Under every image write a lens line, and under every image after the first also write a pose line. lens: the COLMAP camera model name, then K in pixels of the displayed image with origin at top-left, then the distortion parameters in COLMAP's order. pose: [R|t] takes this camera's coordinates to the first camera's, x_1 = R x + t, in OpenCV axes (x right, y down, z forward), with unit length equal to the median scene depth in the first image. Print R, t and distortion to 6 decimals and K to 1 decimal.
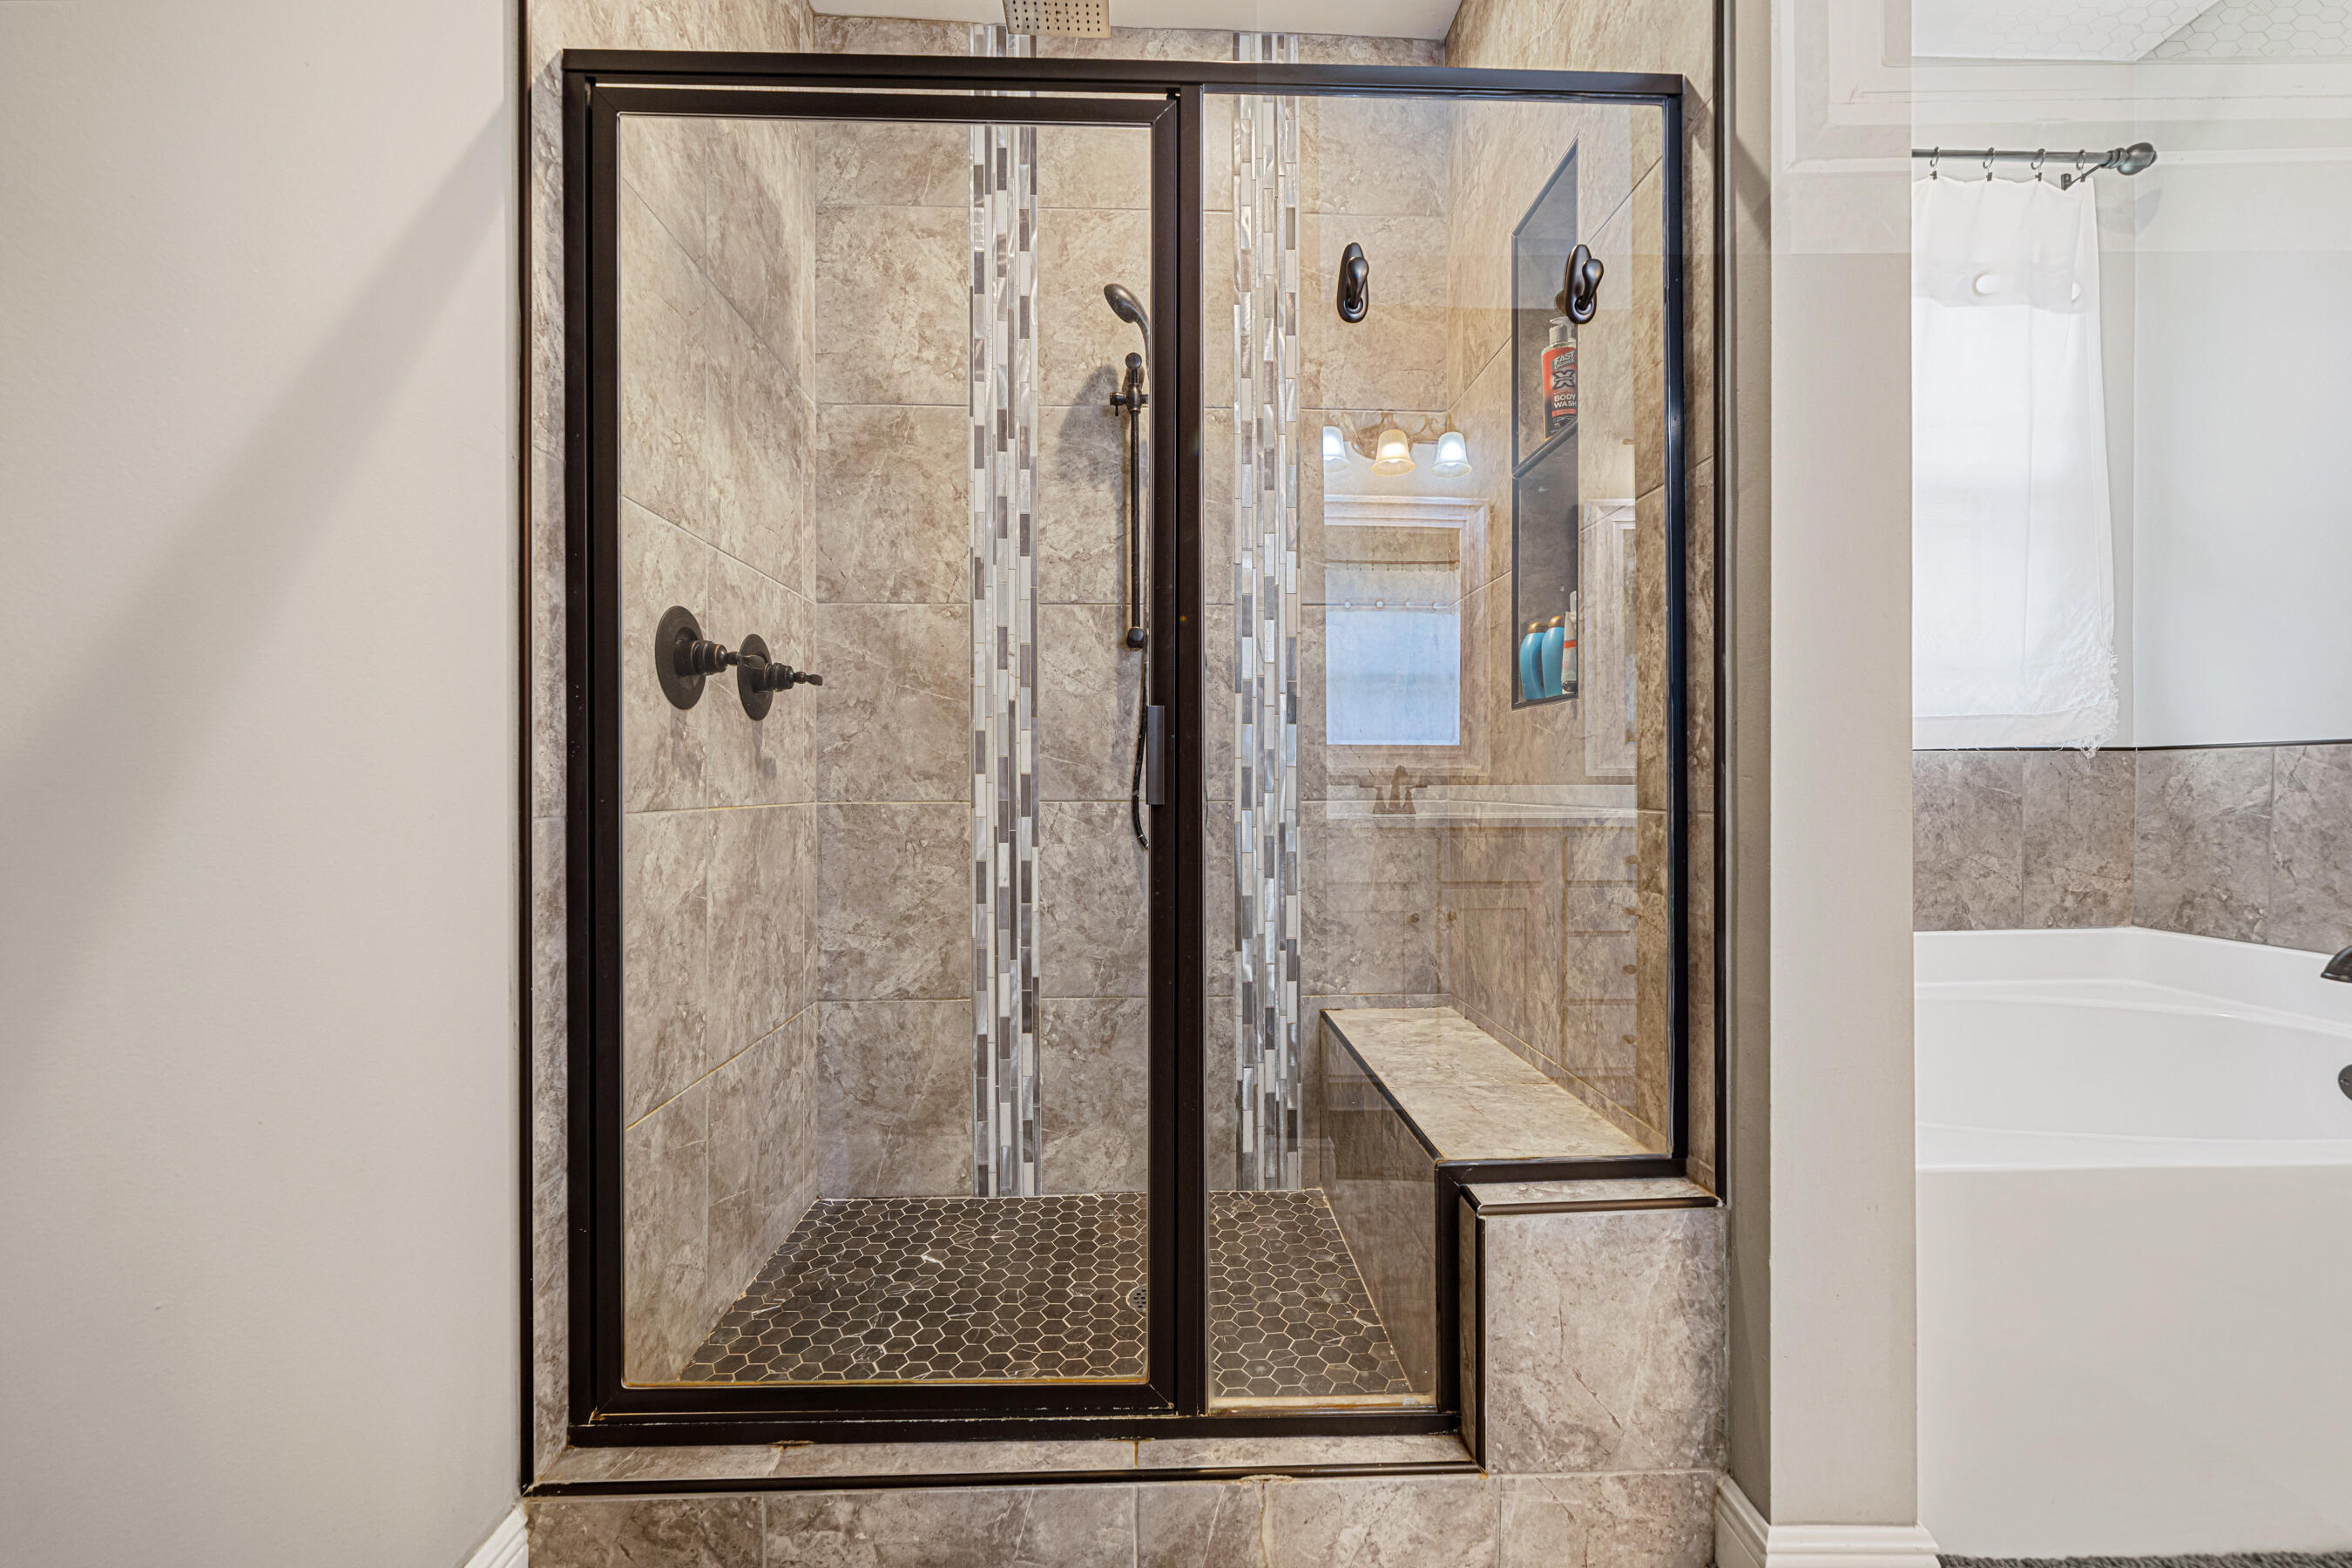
lens RADIAL K [[923.1, 0, 1174.7], [0, 923.1, 785.0], [0, 0, 1]] dist [-0.001395, -0.000098]
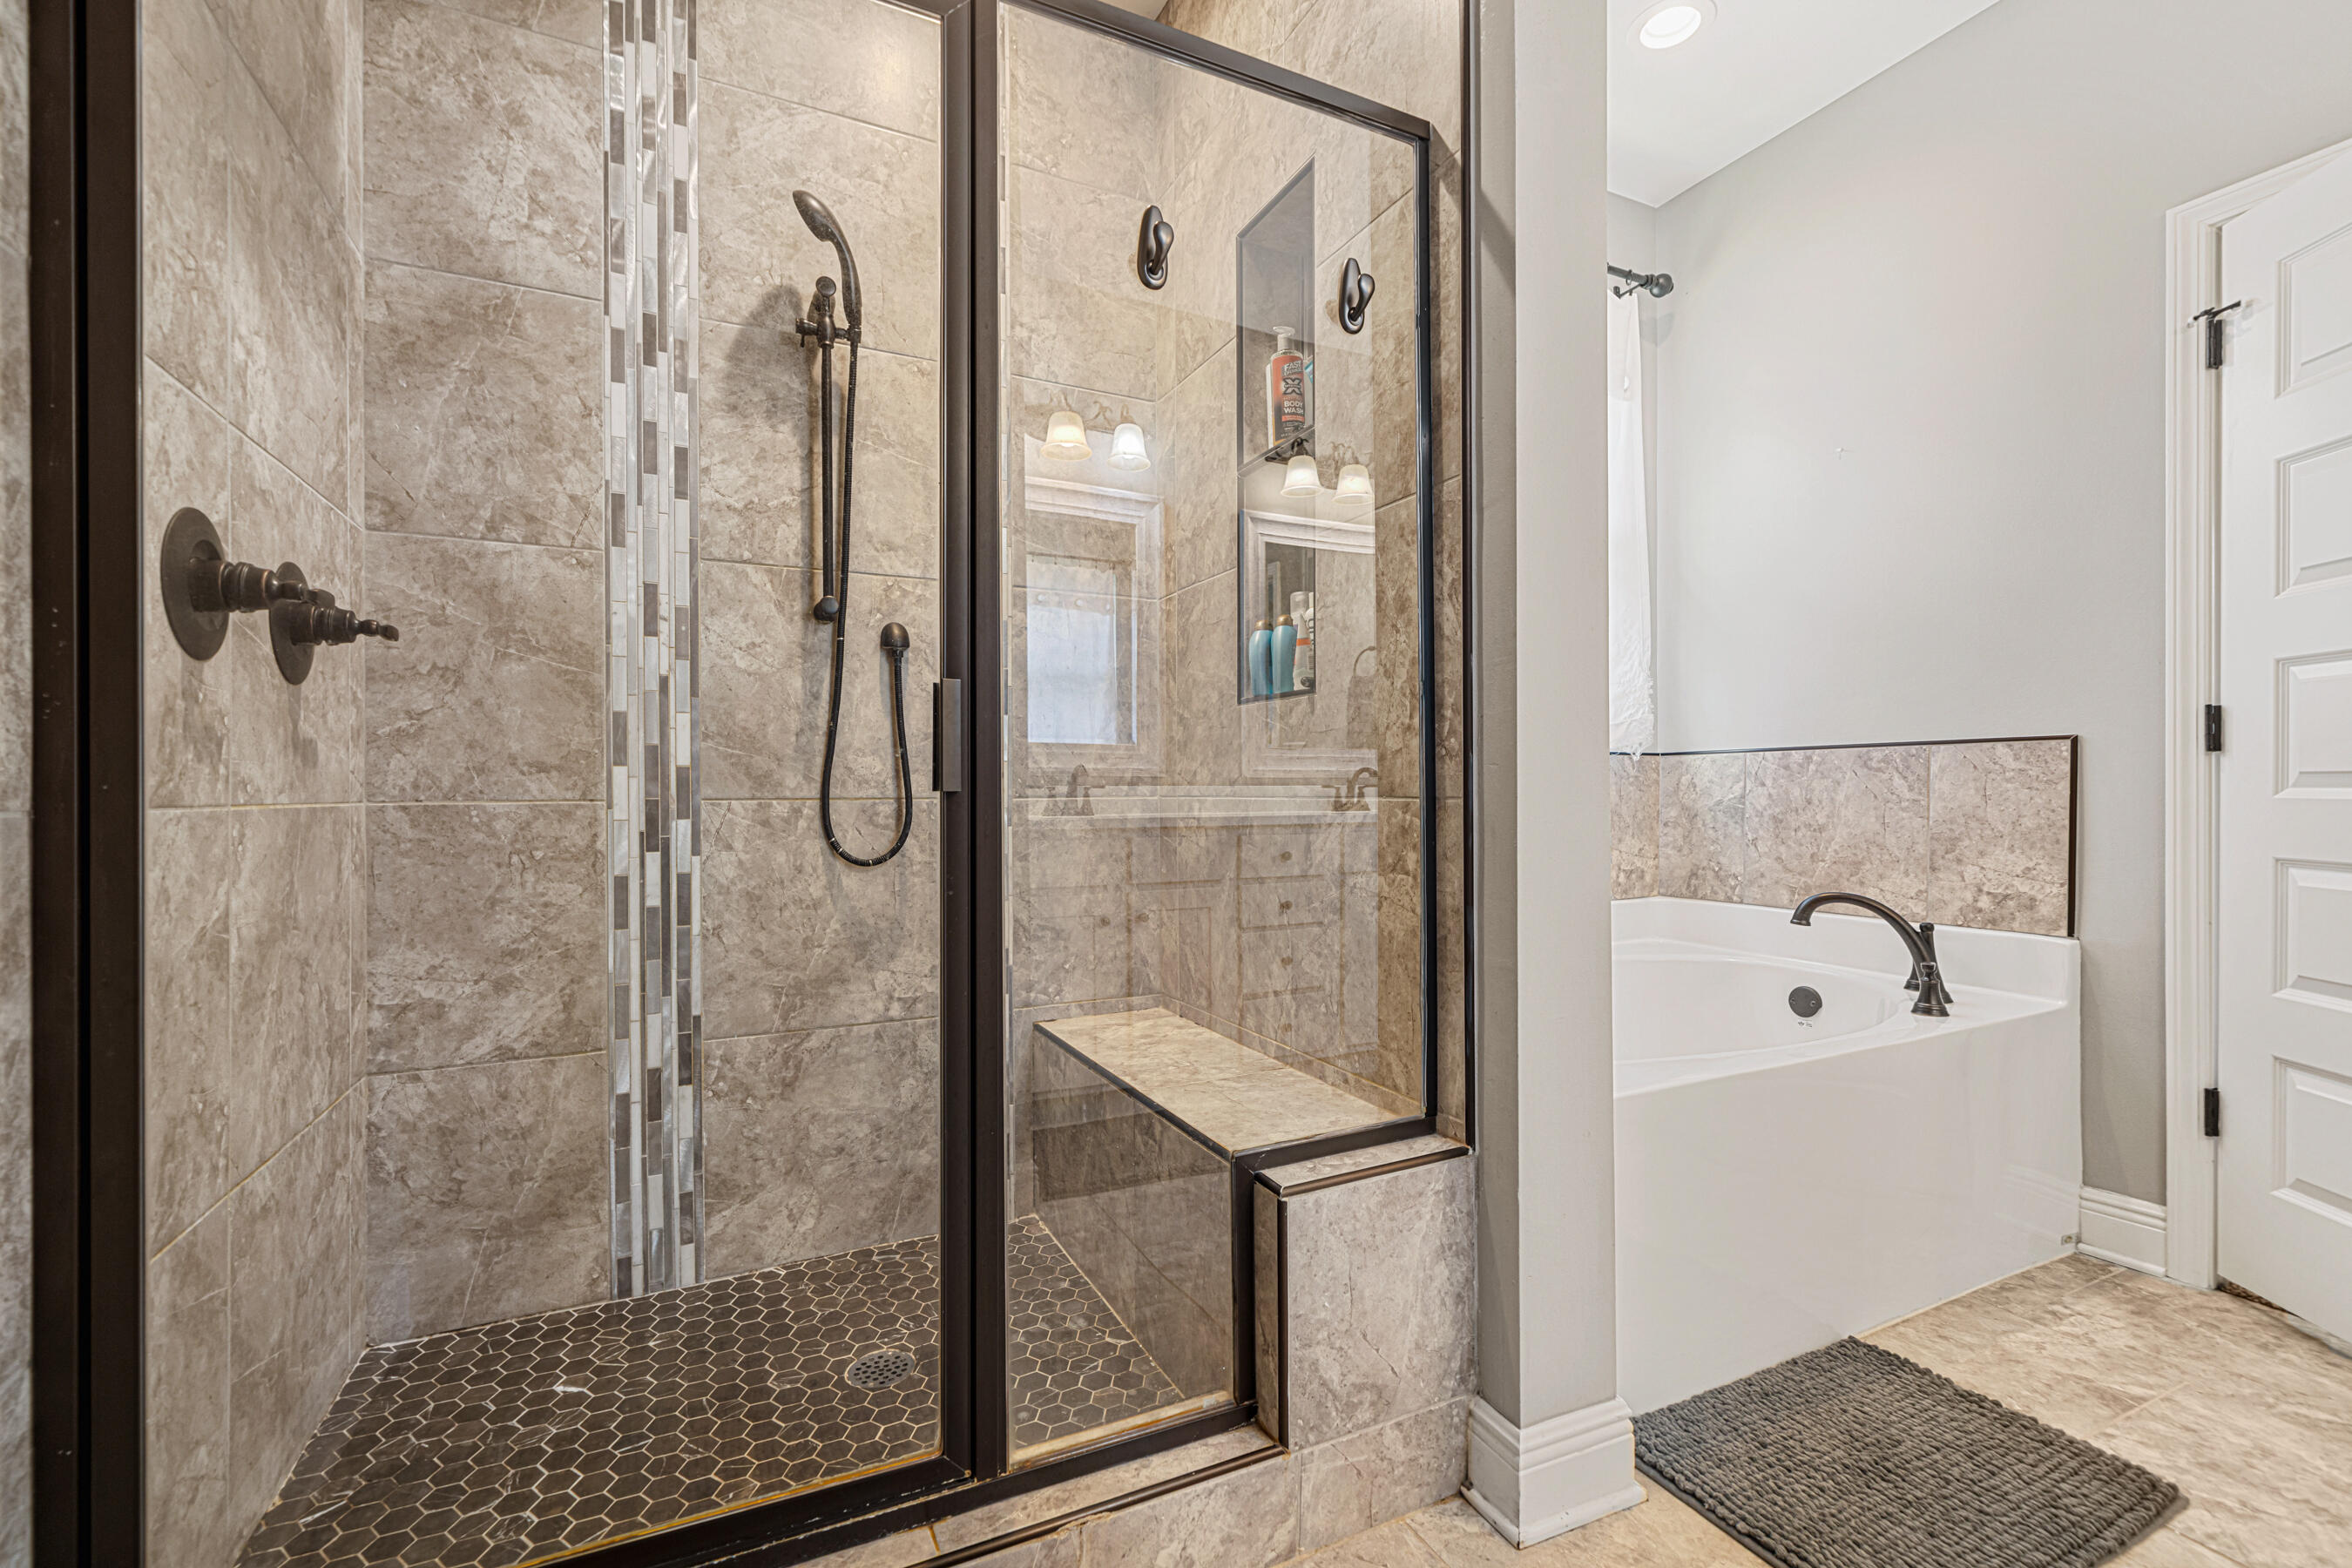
lens RADIAL K [[988.4, 0, 1166.5], [0, 988.4, 790.5], [0, 0, 1]] dist [-0.000144, 0.000232]
pose [[0.917611, -0.001342, 0.397478, -0.129724], [0.003061, 0.999989, -0.003689, 0.015180], [-0.397468, 0.004601, 0.917604, 0.034650]]
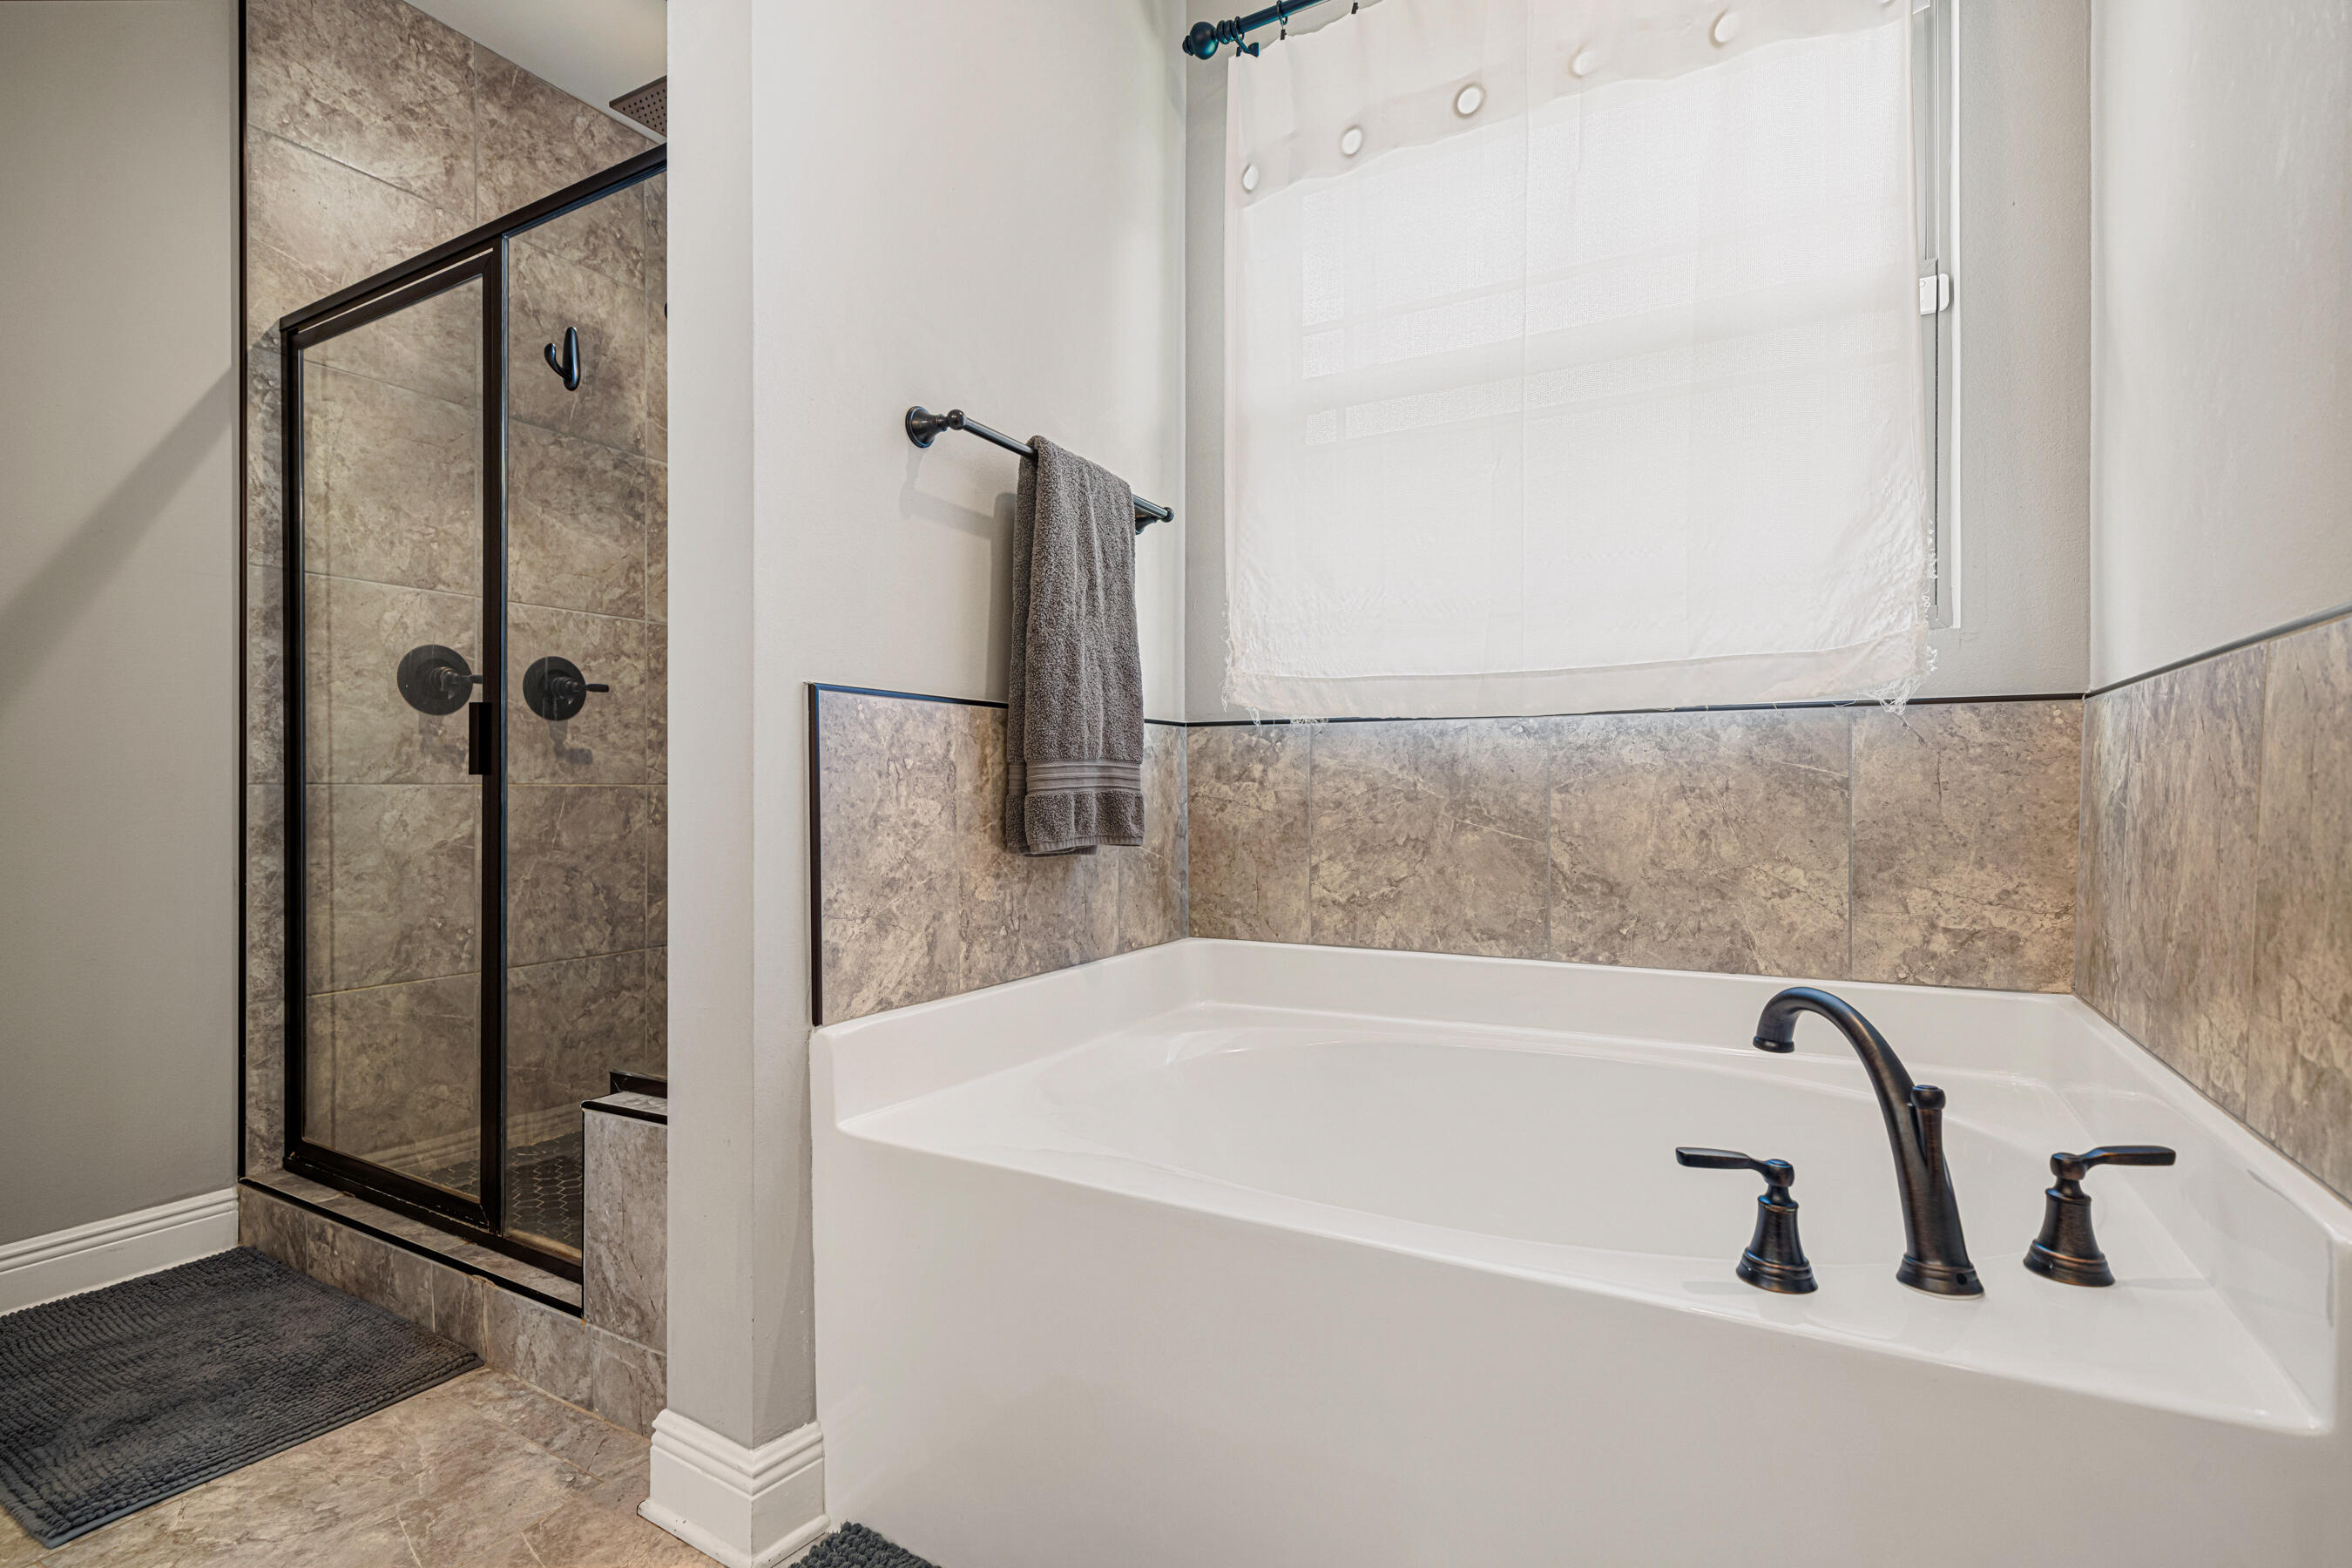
lens RADIAL K [[1108.9, 0, 1176.0], [0, 1108.9, 784.0], [0, 0, 1]] dist [-0.001193, 0.001073]
pose [[0.850910, -0.000628, -0.525312, 1.074269], [-0.001507, 0.999992, -0.003636, 0.024565], [0.525310, 0.003885, 0.850902, 0.096551]]
